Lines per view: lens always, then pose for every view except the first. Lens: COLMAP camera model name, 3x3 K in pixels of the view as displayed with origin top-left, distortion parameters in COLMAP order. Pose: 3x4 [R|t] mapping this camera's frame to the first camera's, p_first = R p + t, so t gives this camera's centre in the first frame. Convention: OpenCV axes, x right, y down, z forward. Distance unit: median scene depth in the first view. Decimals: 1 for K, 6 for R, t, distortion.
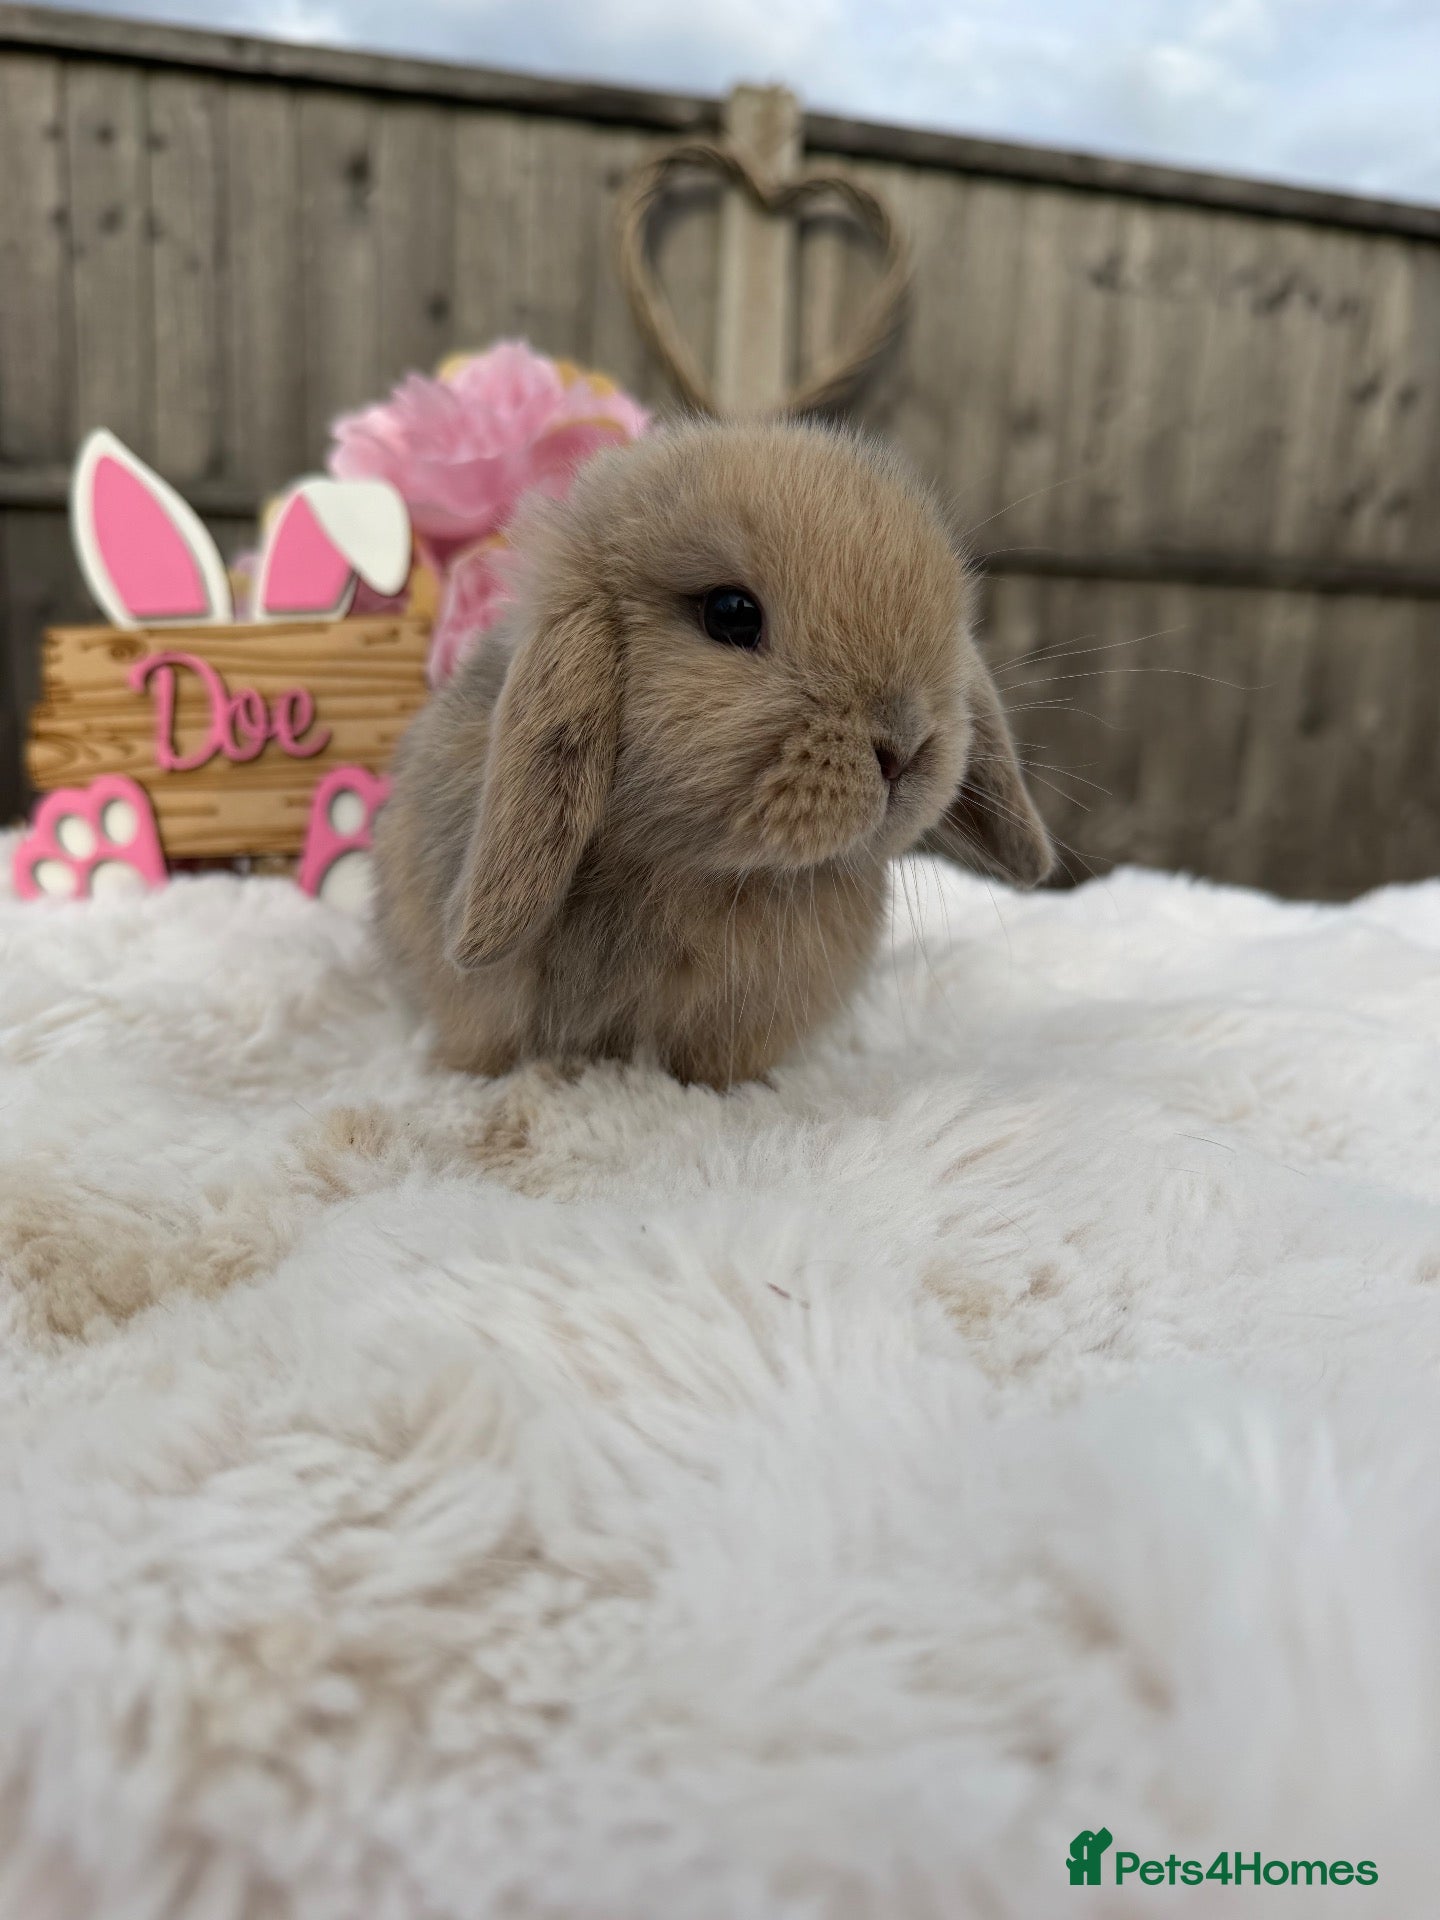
lens RADIAL K [[1491.1, 0, 720.0], [0, 1491.1, 960.0], [0, 0, 1]] dist [-0.000227, -0.009699]
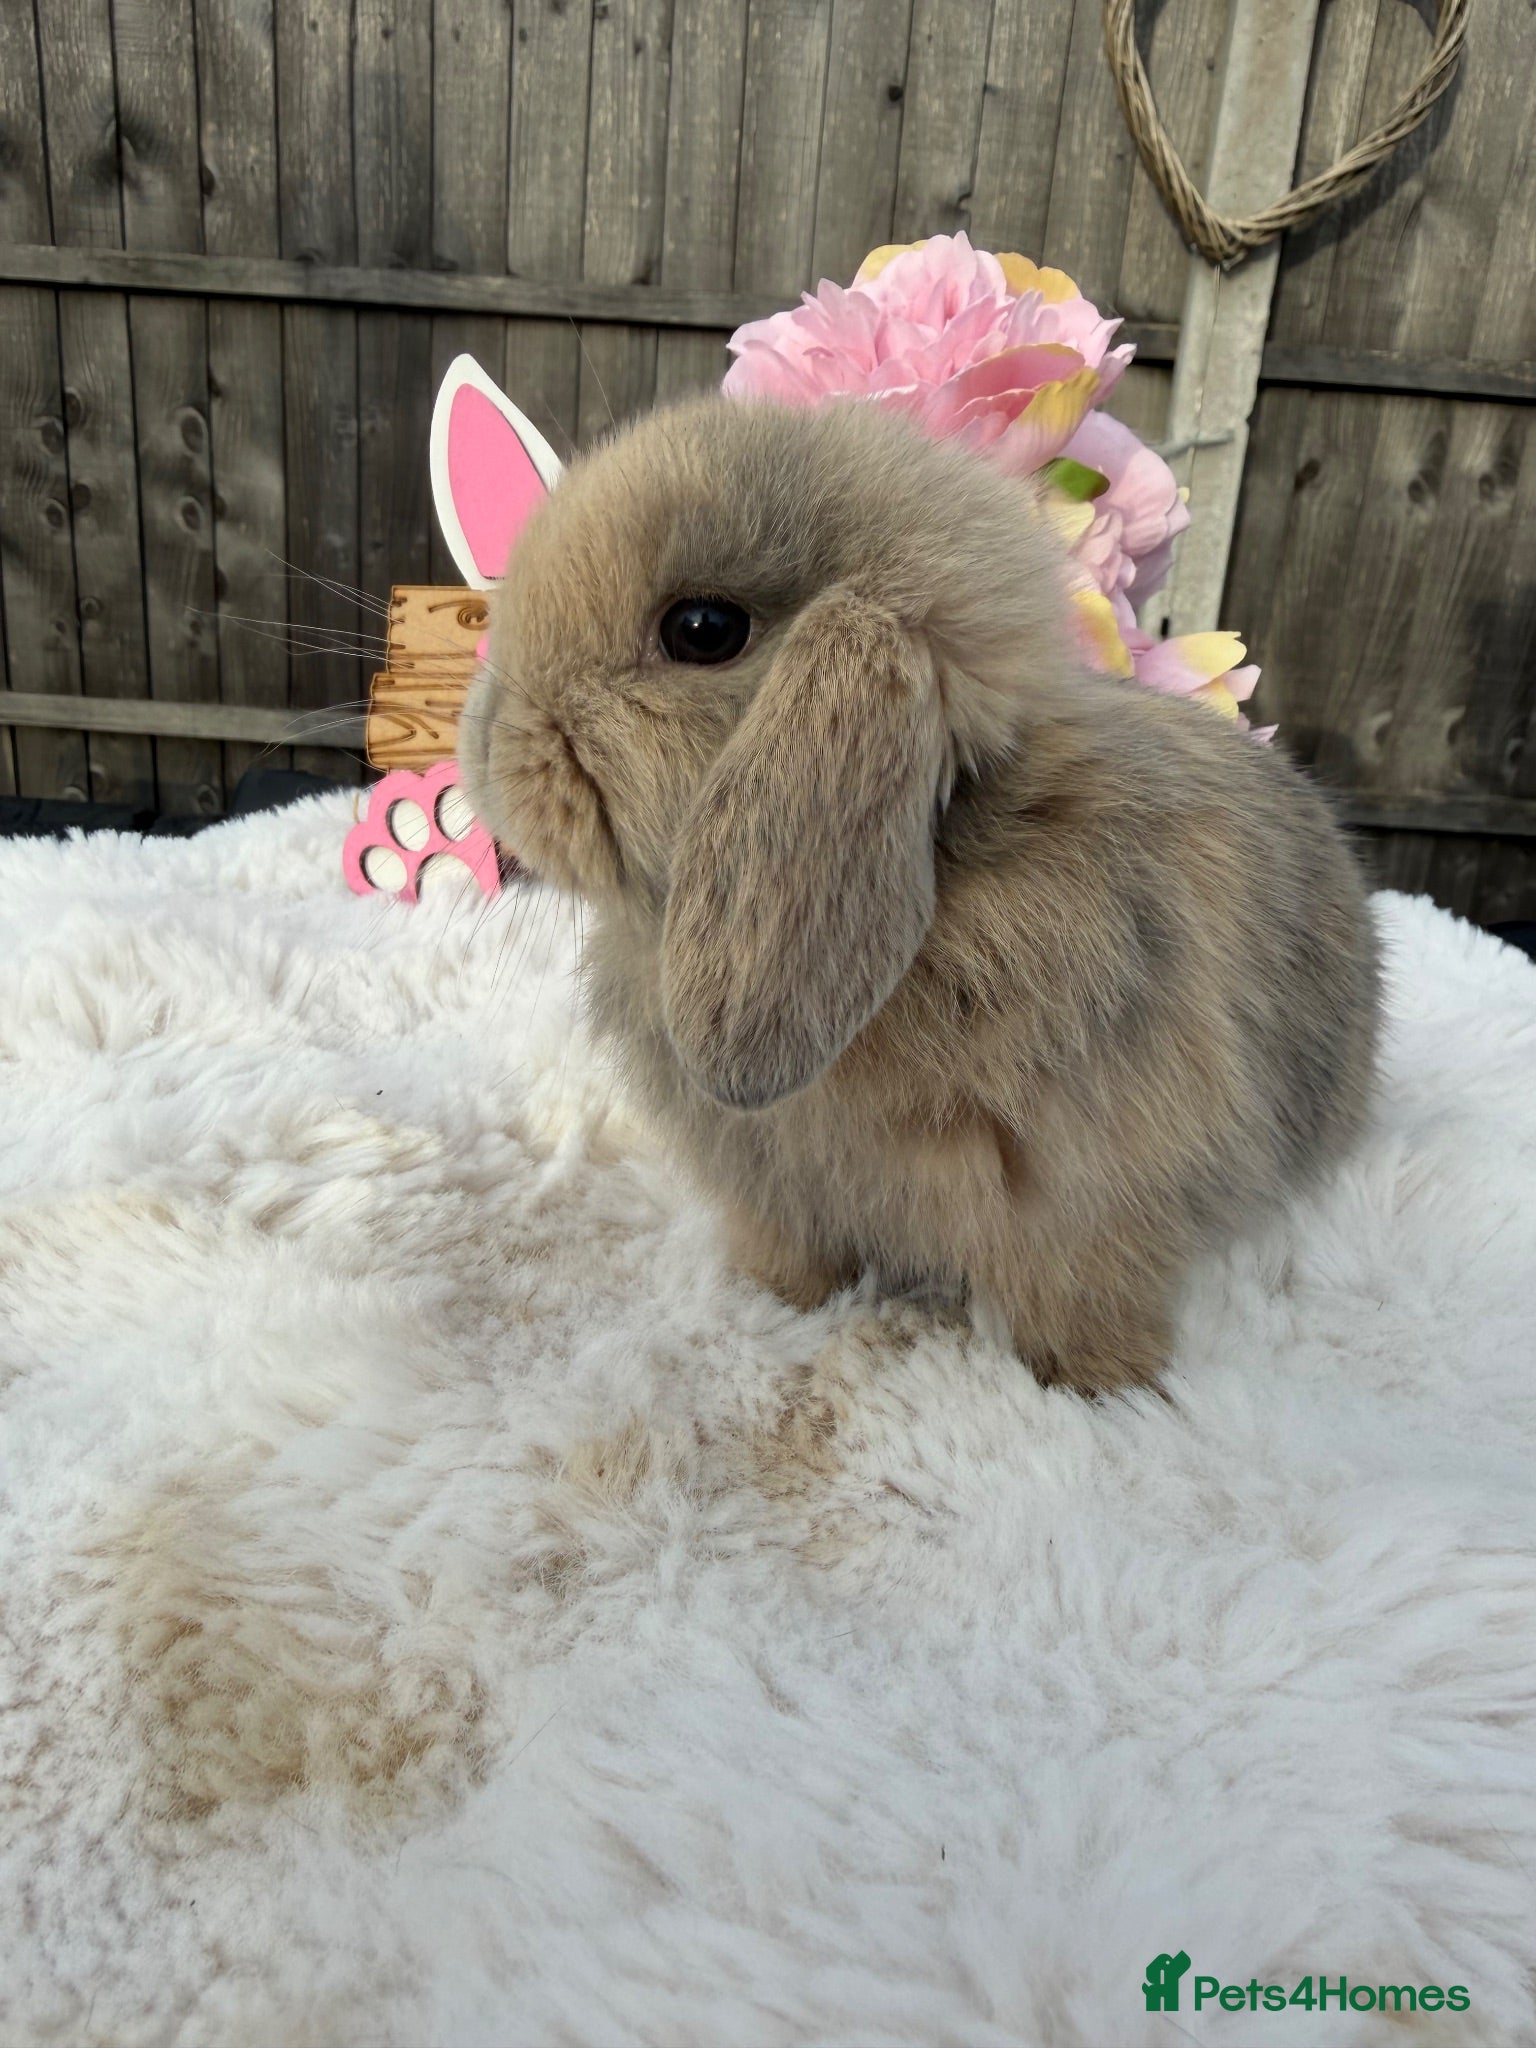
lens RADIAL K [[1590.5, 0, 768.0], [0, 1590.5, 1024.0], [0, 0, 1]] dist [-0.000227, -0.009699]
pose [[0.970662, 0.109015, -0.214314, -0.004683], [-0.082936, 0.988411, 0.127144, -0.154975], [0.225691, -0.105640, 0.968454, 0.157133]]
